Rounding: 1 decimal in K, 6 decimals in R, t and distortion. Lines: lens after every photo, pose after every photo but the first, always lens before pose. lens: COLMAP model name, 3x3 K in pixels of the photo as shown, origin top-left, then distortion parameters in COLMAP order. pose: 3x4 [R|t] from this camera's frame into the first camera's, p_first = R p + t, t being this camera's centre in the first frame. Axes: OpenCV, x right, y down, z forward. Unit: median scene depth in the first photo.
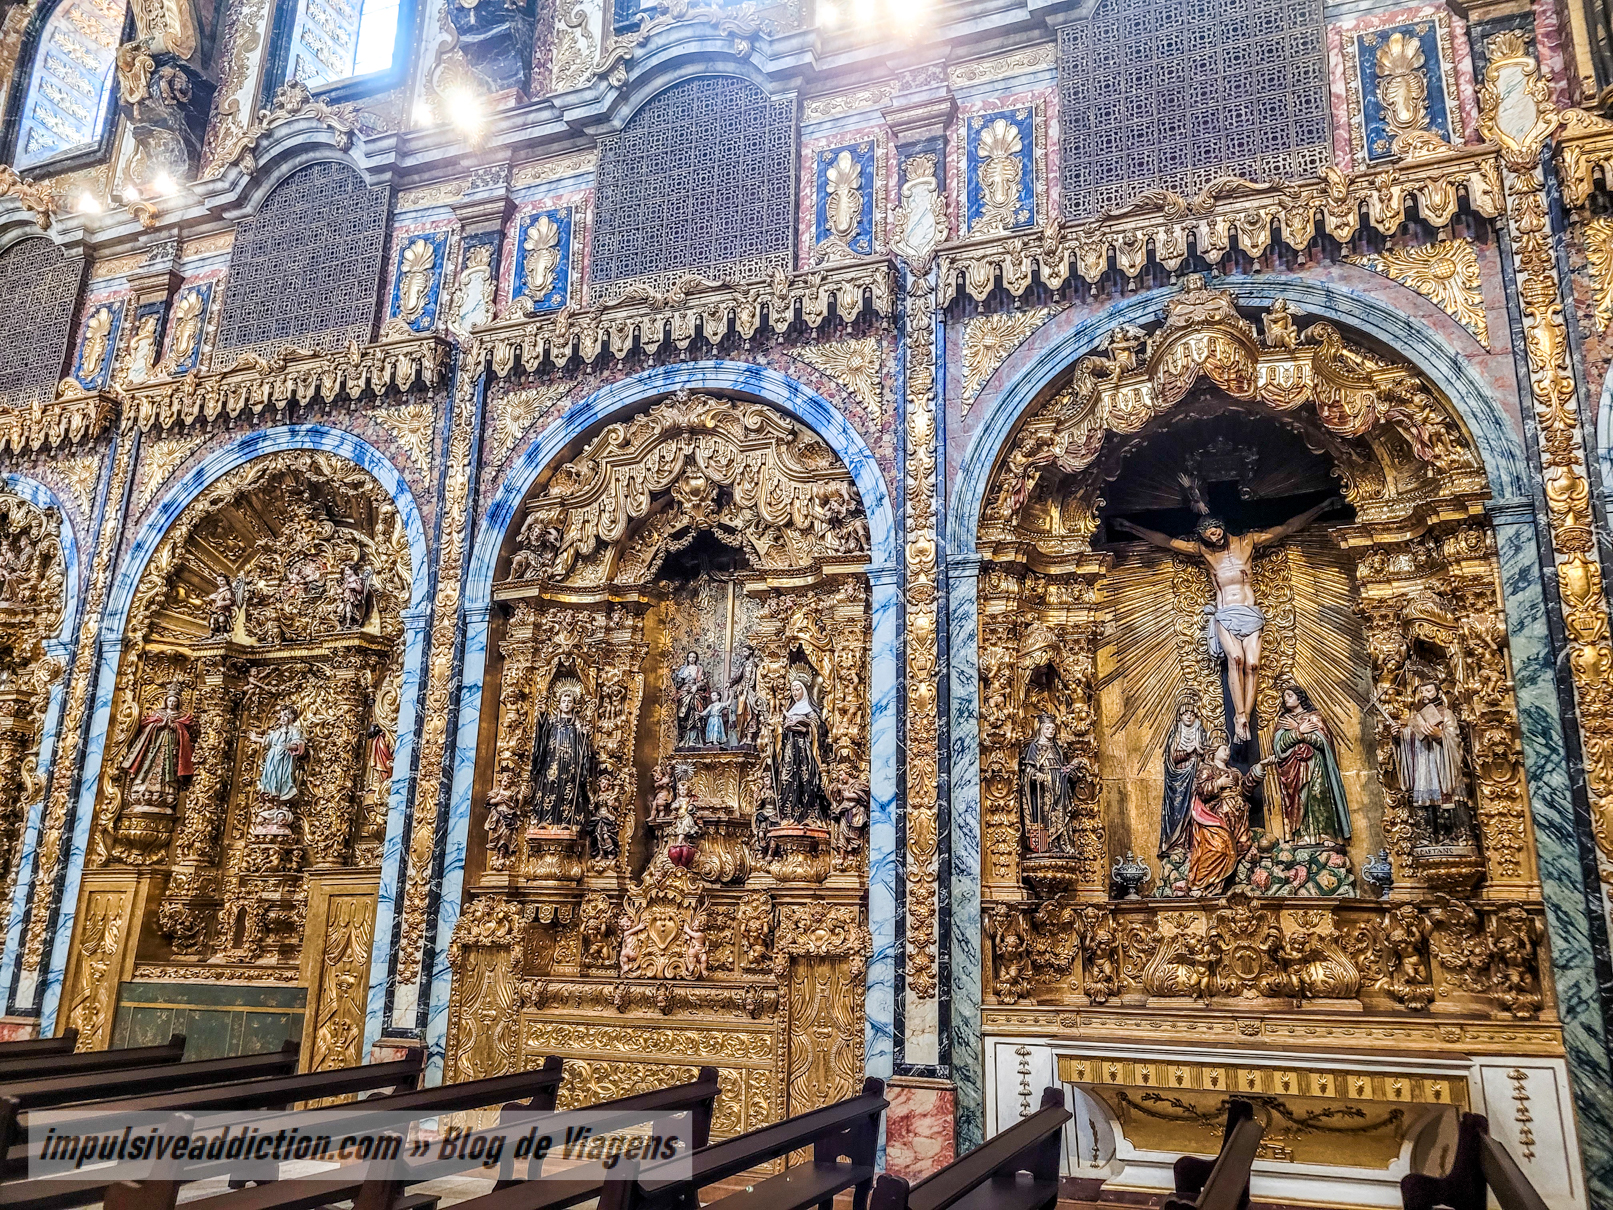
lens RADIAL K [[1219.3, 0, 830.9], [0, 1219.3, 608.9], [0, 0, 1]] dist [0.060329, -0.054465]
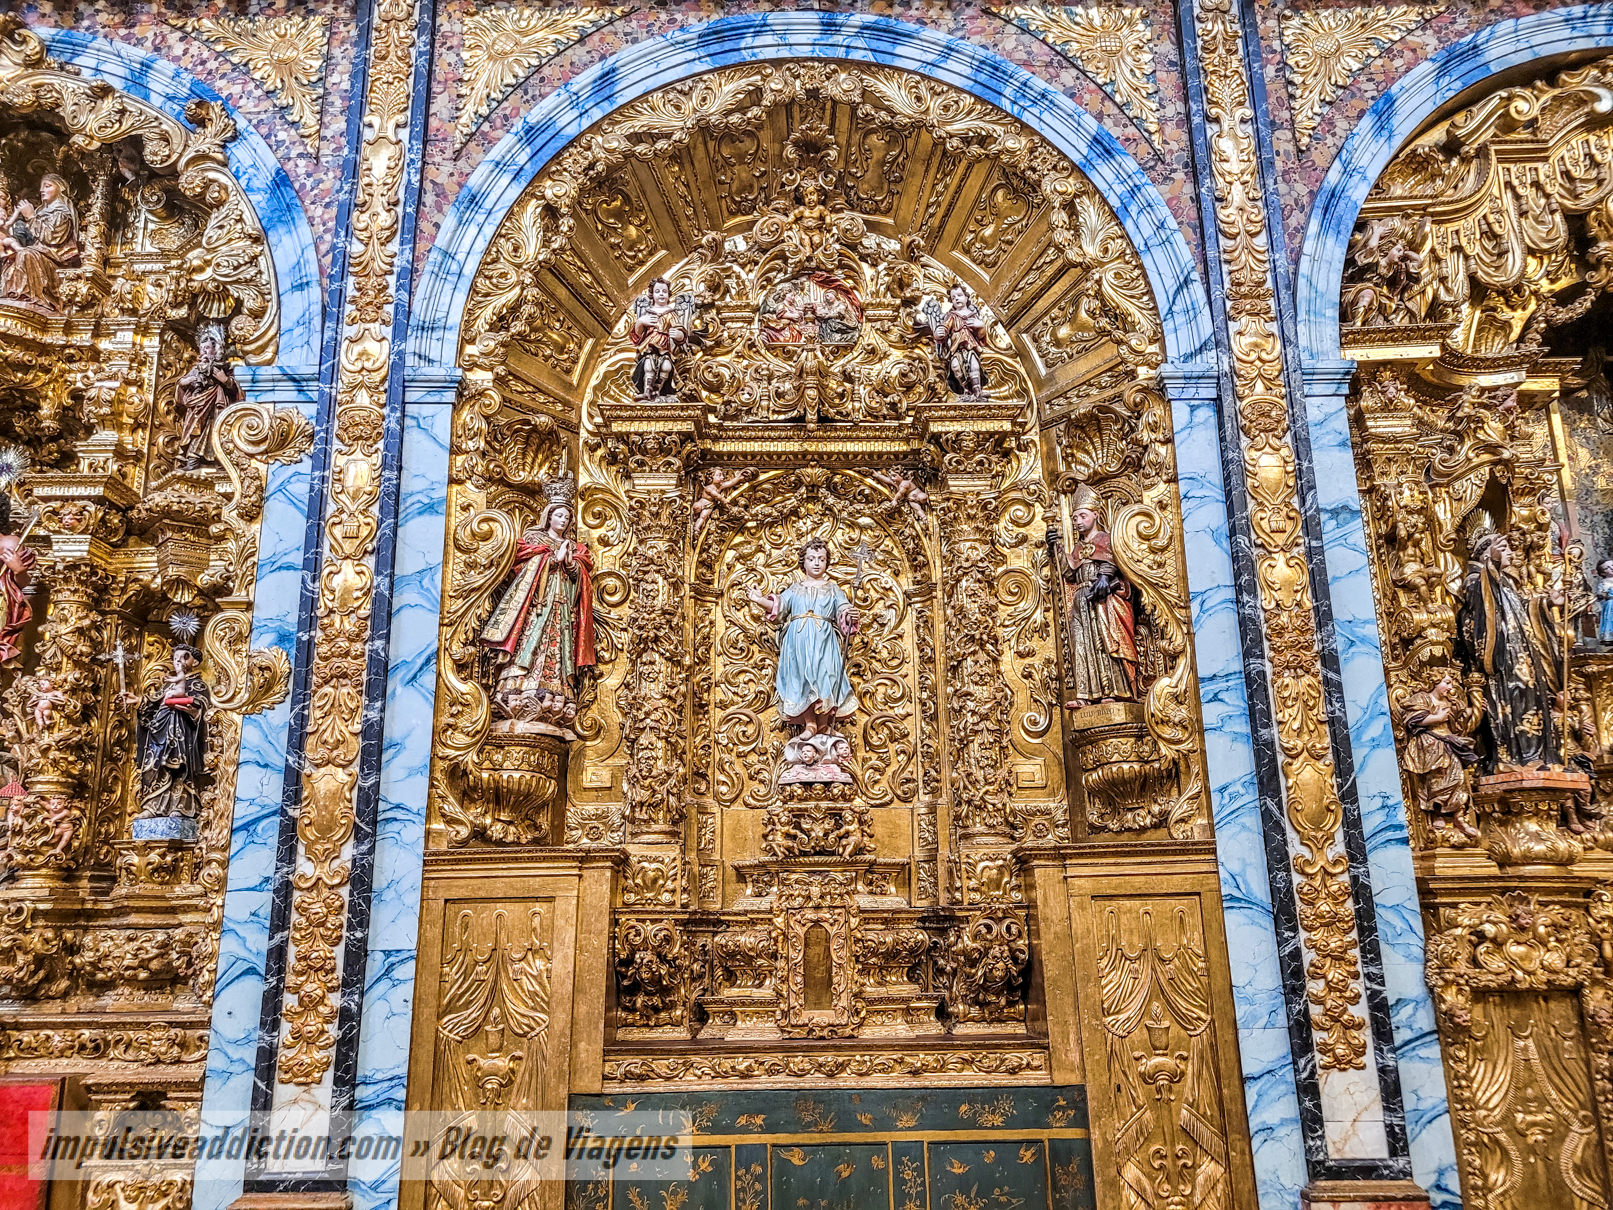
lens RADIAL K [[1212.1, 0, 813.8], [0, 1212.1, 622.9], [0, 0, 1]] dist [0.062255, -0.060676]
pose [[0.933058, 0.059186, 0.354822, -0.757687], [-0.061279, 0.998106, -0.005348, 0.141675], [-0.354467, -0.016753, 0.934918, 0.626852]]
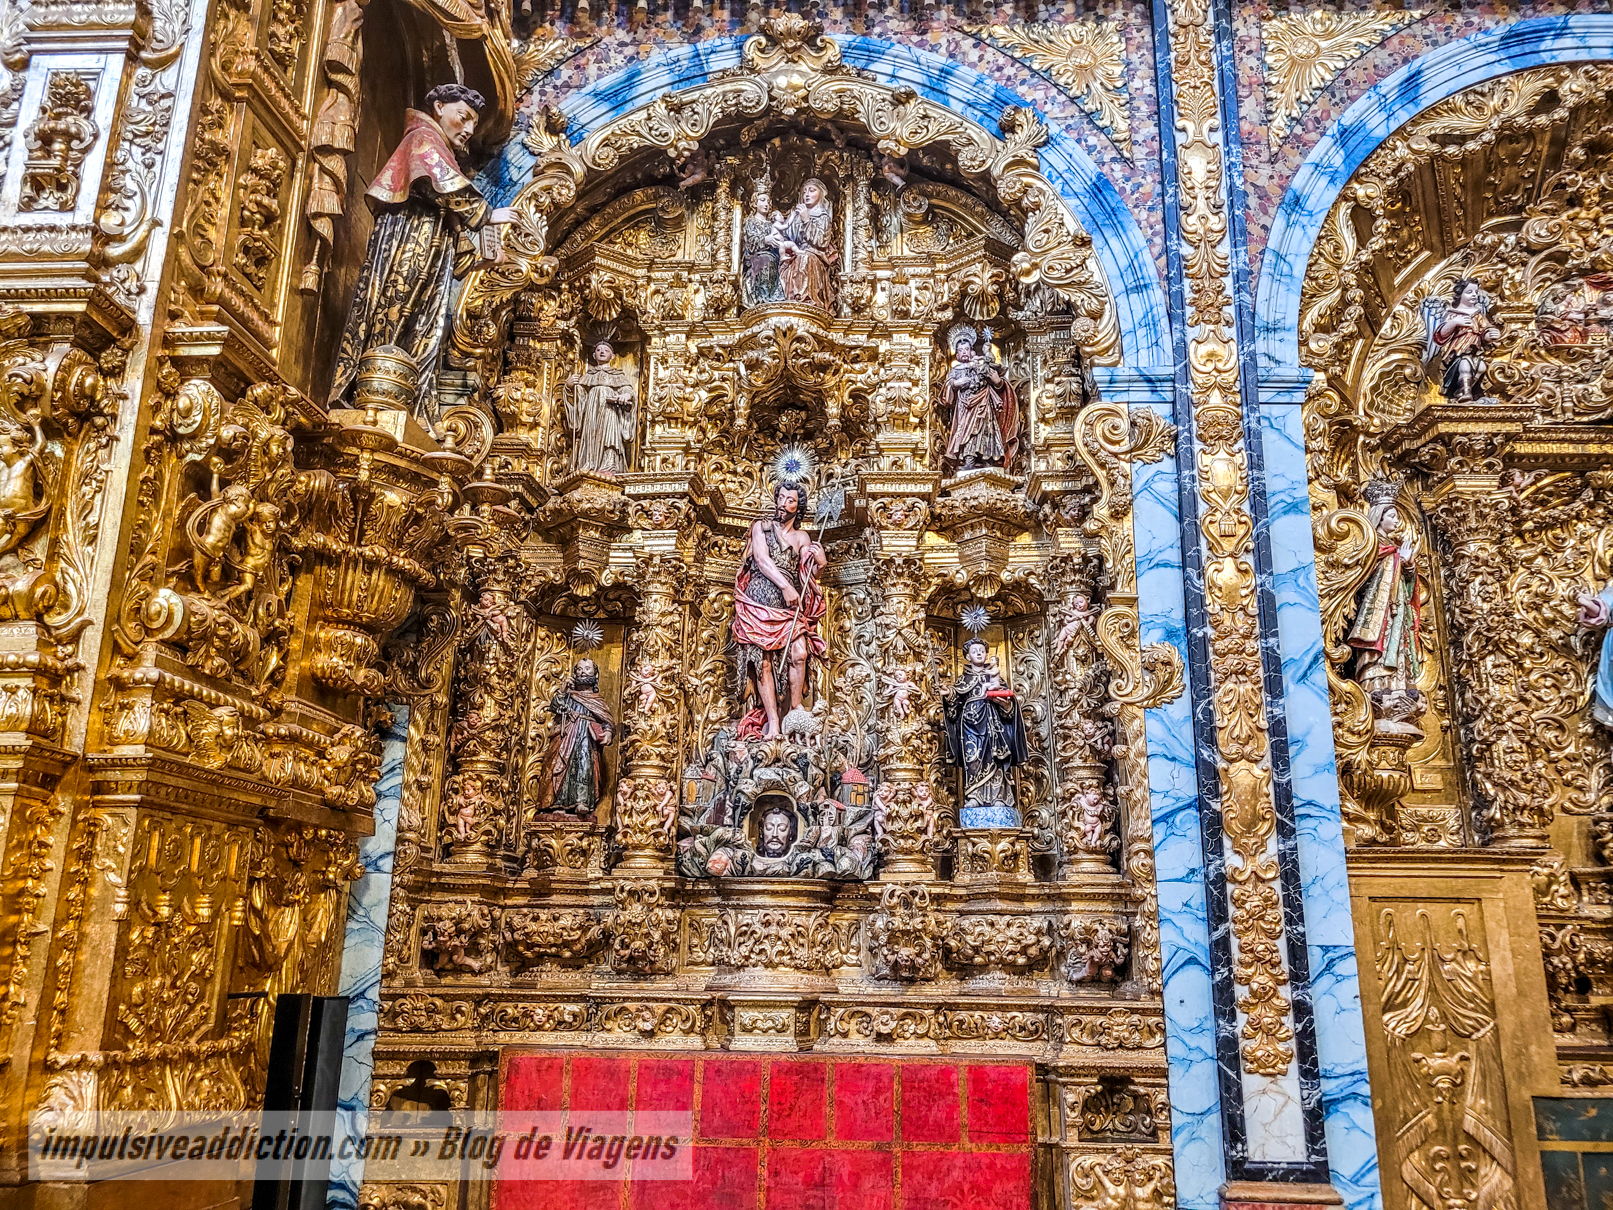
lens RADIAL K [[1215.6, 0, 831.7], [0, 1215.6, 620.3], [0, 0, 1]] dist [0.065269, -0.063819]
pose [[0.942435, 0.076796, 0.325452, -1.123045], [-0.078669, 0.996873, -0.007422, 0.171072], [-0.325004, -0.018608, 0.945530, 0.750797]]
